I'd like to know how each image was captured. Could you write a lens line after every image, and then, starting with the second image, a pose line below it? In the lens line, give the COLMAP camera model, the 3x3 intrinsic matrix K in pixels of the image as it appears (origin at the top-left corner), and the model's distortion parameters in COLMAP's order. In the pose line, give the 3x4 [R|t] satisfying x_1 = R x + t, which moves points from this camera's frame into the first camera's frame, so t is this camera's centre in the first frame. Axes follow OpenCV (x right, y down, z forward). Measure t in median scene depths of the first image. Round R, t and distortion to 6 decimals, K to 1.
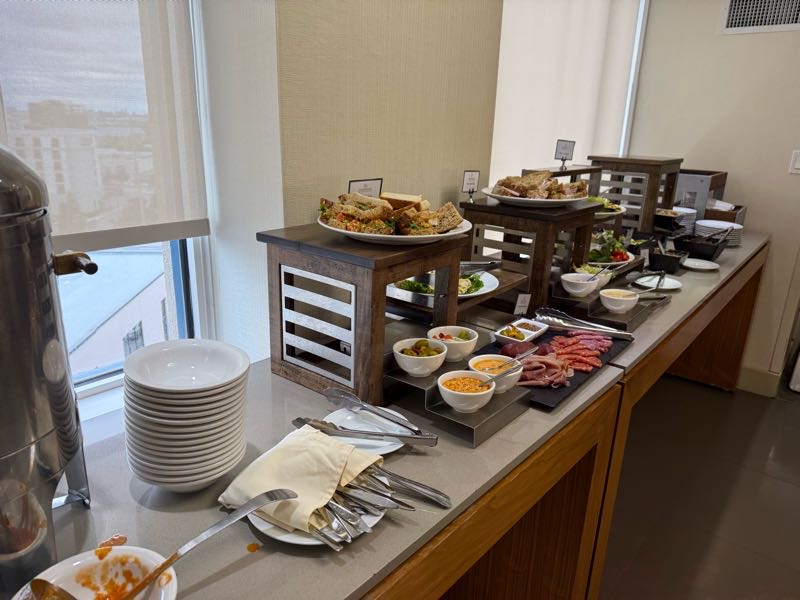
lens RADIAL K [[565.1, 0, 401.3], [0, 565.1, 300.0], [0, 0, 1]] dist [0.001303, -0.005857]
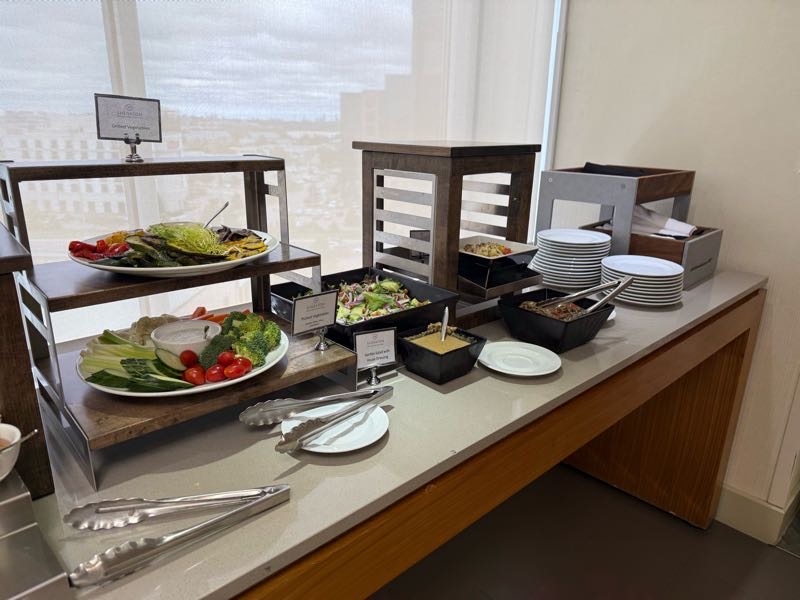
lens RADIAL K [[565.1, 0, 398.3], [0, 565.1, 300.7], [0, 0, 1]] dist [0.001303, -0.005857]
pose [[0.990380, 0.028595, -0.135391, 0.335022], [-0.028720, 0.999587, 0.001028, -0.076541], [0.135364, 0.002870, 0.990792, 0.348066]]
